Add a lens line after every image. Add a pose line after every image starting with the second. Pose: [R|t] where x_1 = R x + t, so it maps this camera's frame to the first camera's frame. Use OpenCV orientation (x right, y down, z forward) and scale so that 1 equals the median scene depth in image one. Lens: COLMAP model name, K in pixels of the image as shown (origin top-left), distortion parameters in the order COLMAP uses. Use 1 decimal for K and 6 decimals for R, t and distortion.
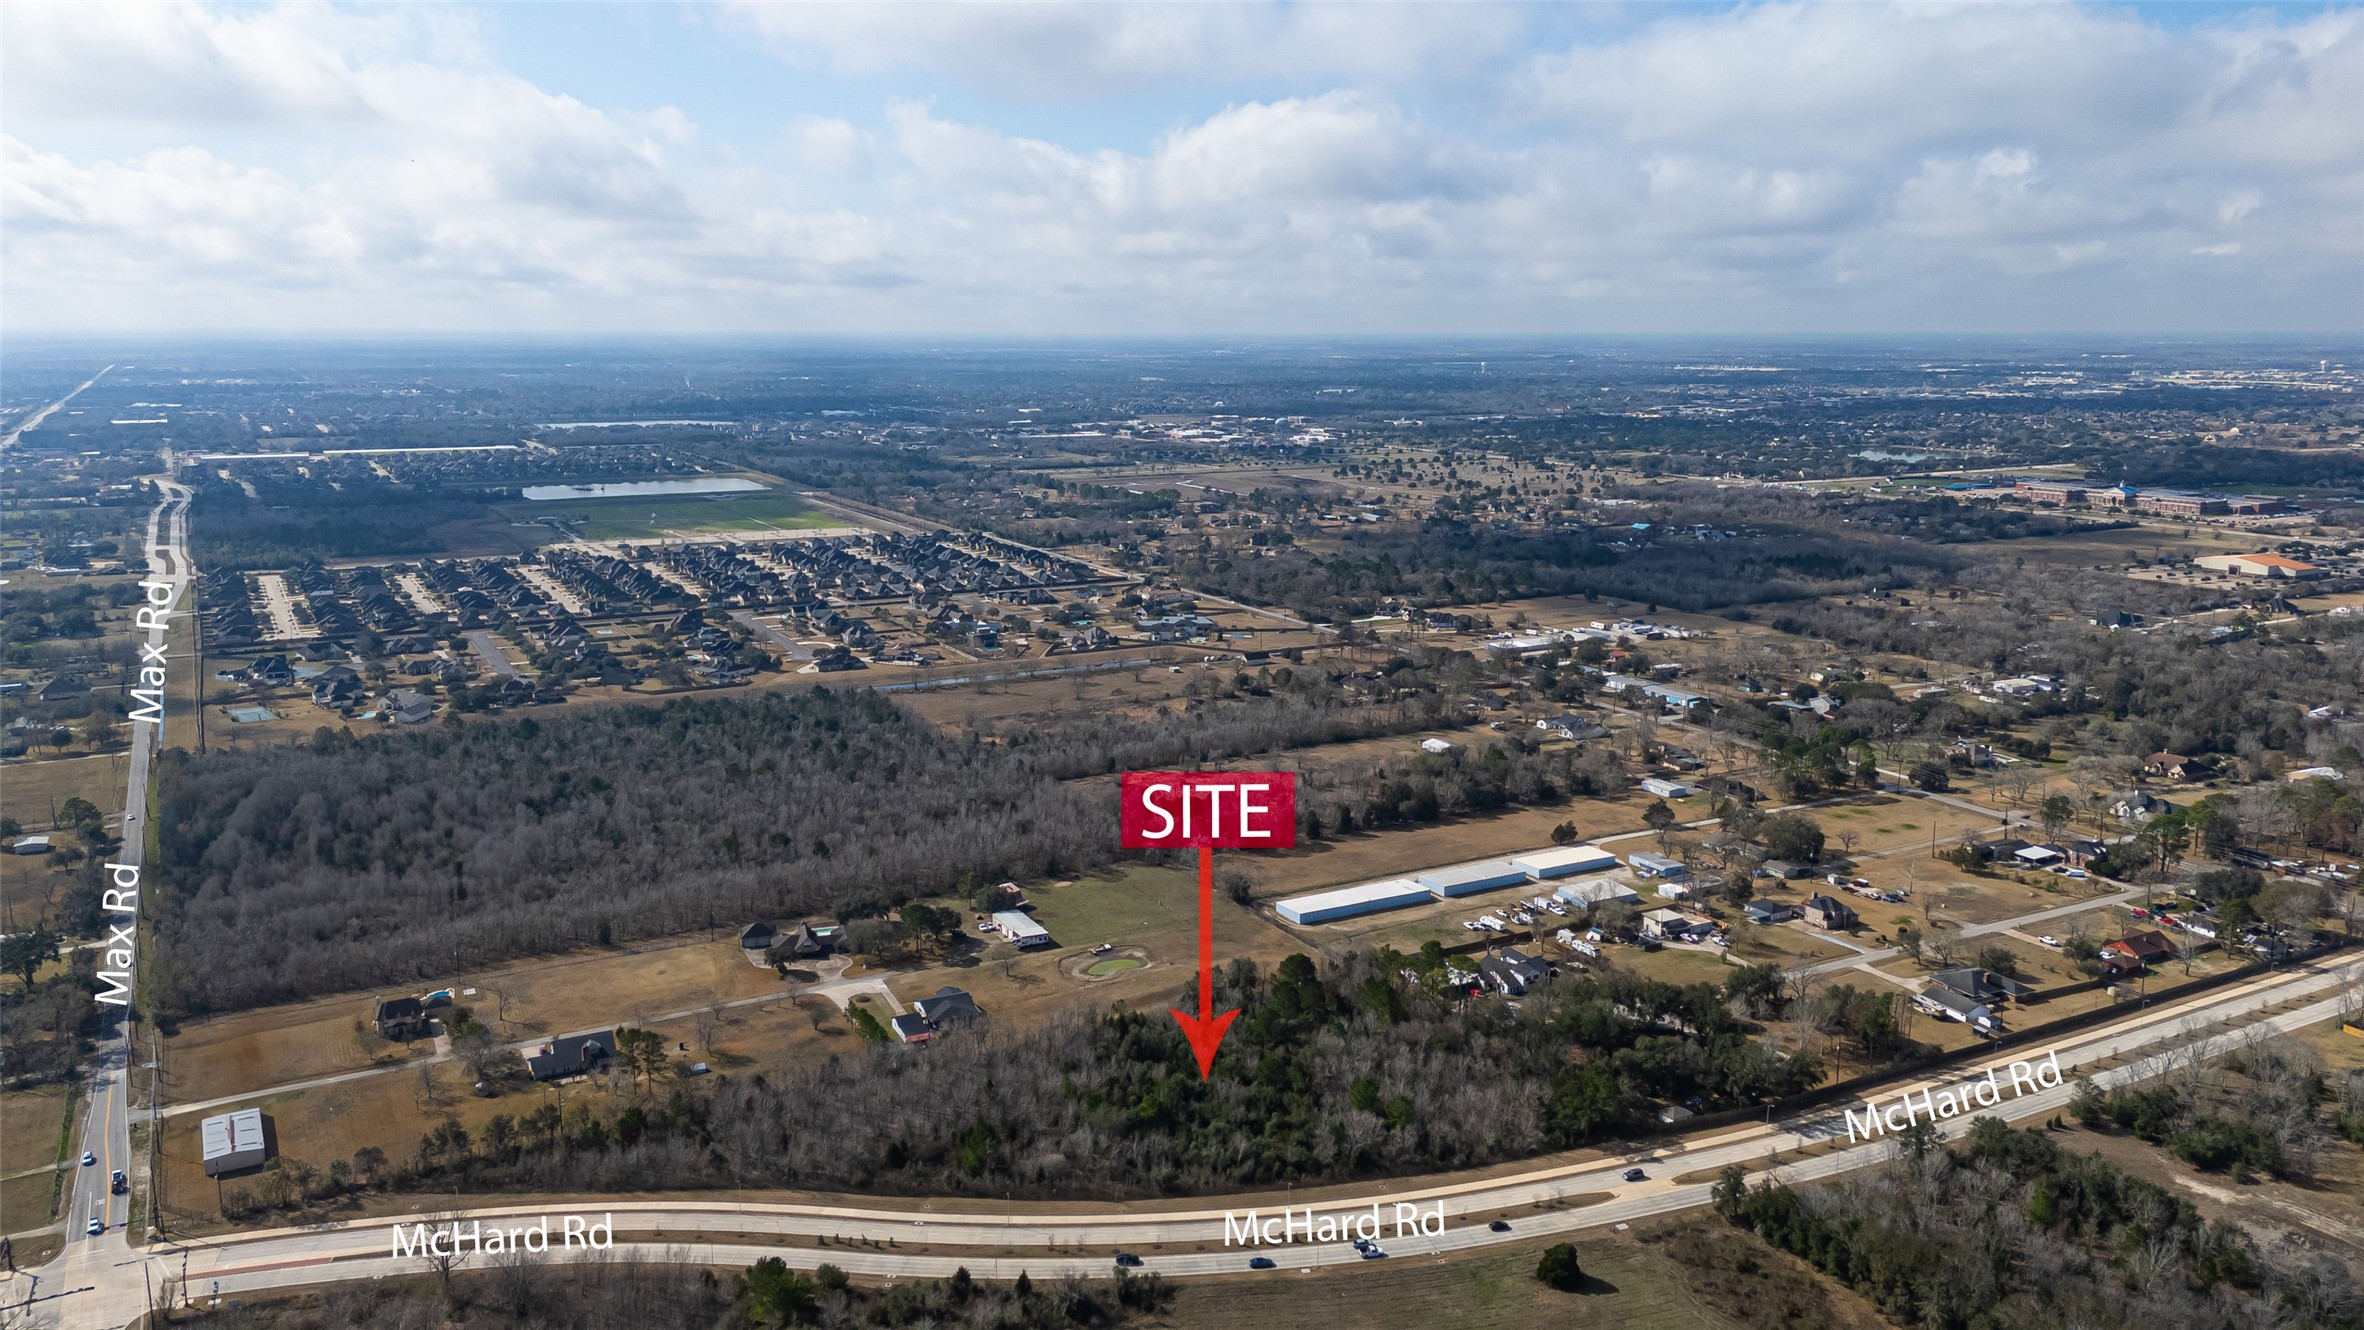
lens RADIAL K [[1726.6, 0, 1181.5], [0, 1726.6, 672.3], [0, 0, 1]] dist [0.085937, -0.086044]
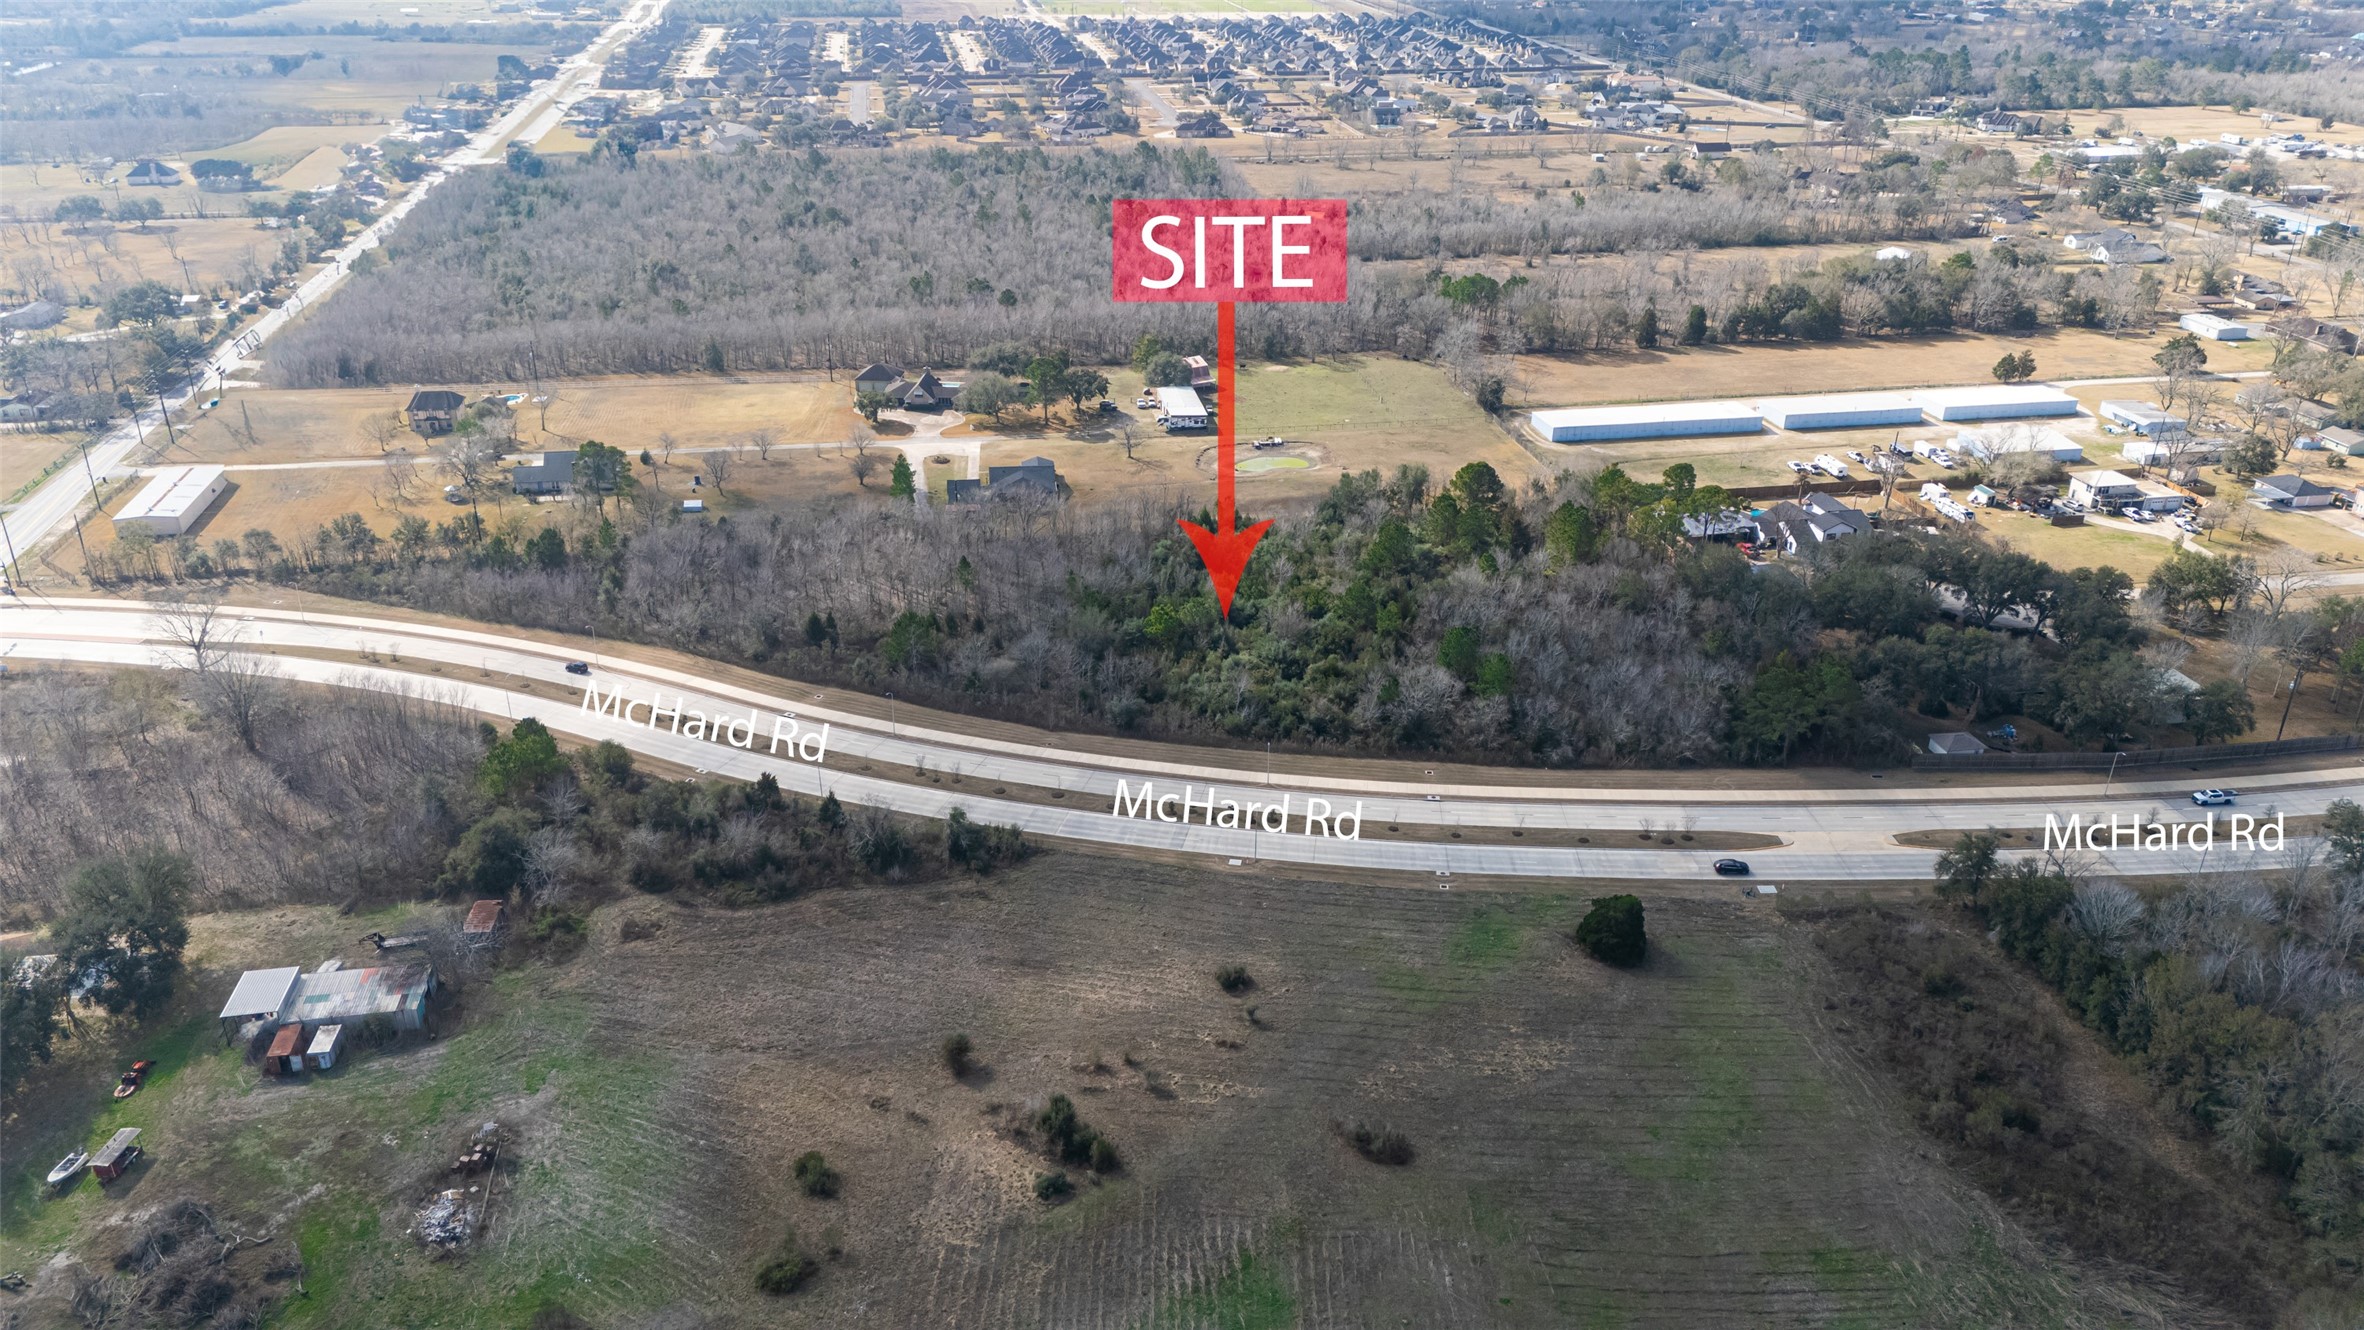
lens RADIAL K [[1726.6, 0, 1181.5], [0, 1726.6, 672.3], [0, 0, 1]] dist [0.085937, -0.086044]
pose [[0.942925, 0.145683, -0.299447, 0.155143], [-0.069404, 0.965455, 0.251156, 0.066601], [0.325692, -0.216039, 0.920463, 0.249702]]
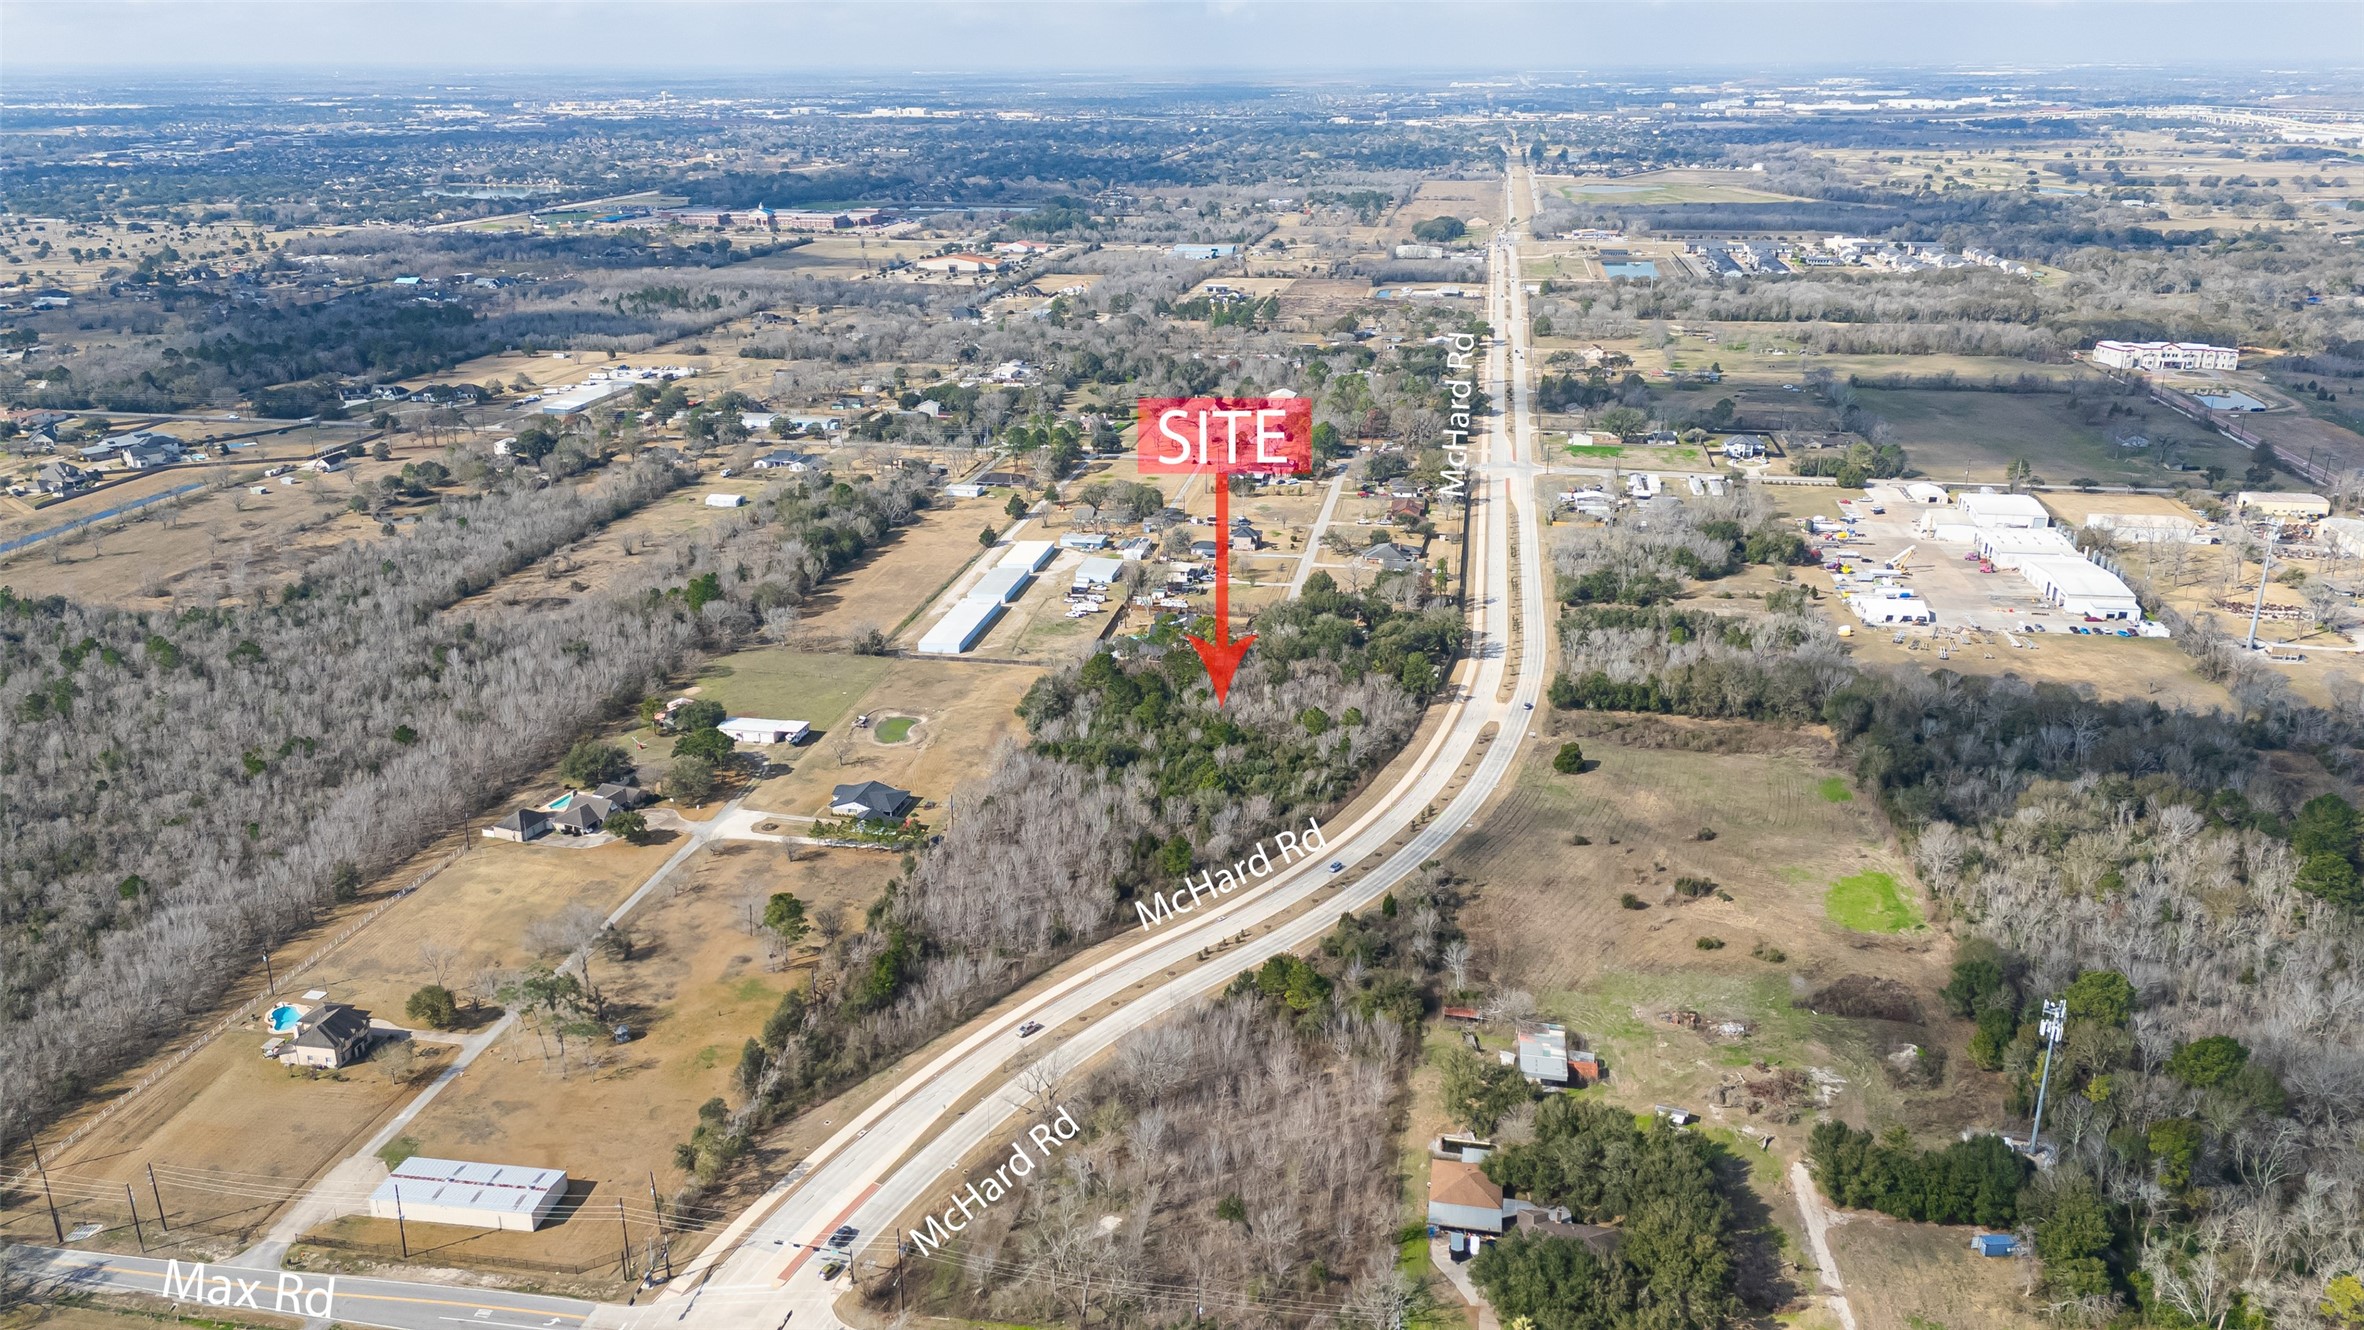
lens RADIAL K [[1726.6, 0, 1181.5], [0, 1726.6, 672.3], [0, 0, 1]] dist [0.085937, -0.086044]
pose [[0.629376, -0.264358, 0.730754, -0.616529], [0.158691, 0.964265, 0.212158, -0.044324], [-0.760725, -0.017563, 0.648836, 0.215298]]
